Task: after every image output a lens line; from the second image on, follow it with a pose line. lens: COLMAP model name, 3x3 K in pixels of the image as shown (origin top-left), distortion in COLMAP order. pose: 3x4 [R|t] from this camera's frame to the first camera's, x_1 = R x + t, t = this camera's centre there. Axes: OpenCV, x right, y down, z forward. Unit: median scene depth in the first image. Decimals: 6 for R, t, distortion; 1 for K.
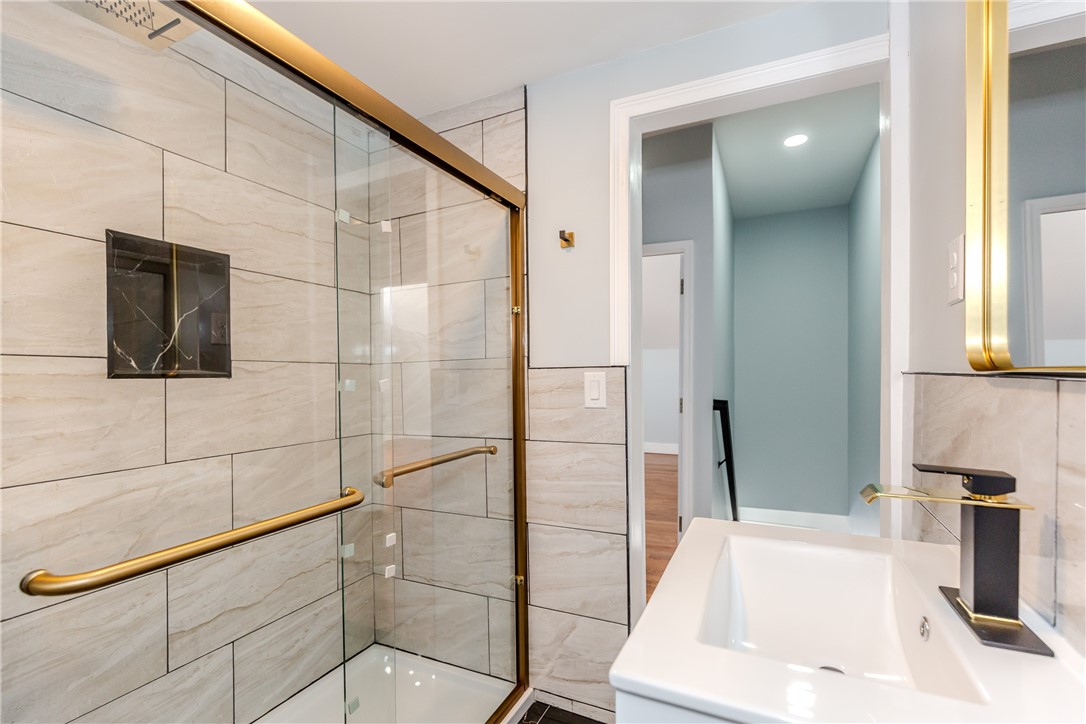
lens RADIAL K [[490.6, 0, 543.2], [0, 490.6, 372.5], [0, 0, 1]] dist [0.005431, -0.001129]
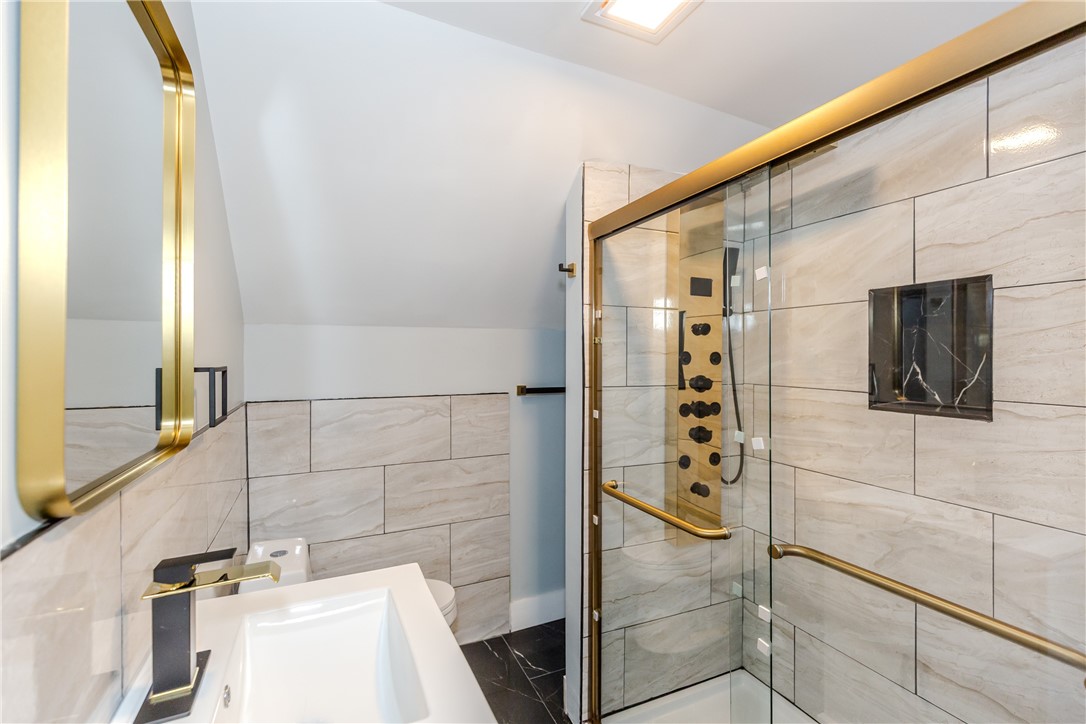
lens RADIAL K [[490.6, 0, 544.4], [0, 490.6, 358.3], [0, 0, 1]] dist [0.005431, -0.001129]
pose [[-0.631556, 0.009778, -0.775268, 0.532675], [0.006506, 0.999952, 0.007312, -0.116297], [0.775303, -0.000426, -0.631590, 1.014342]]
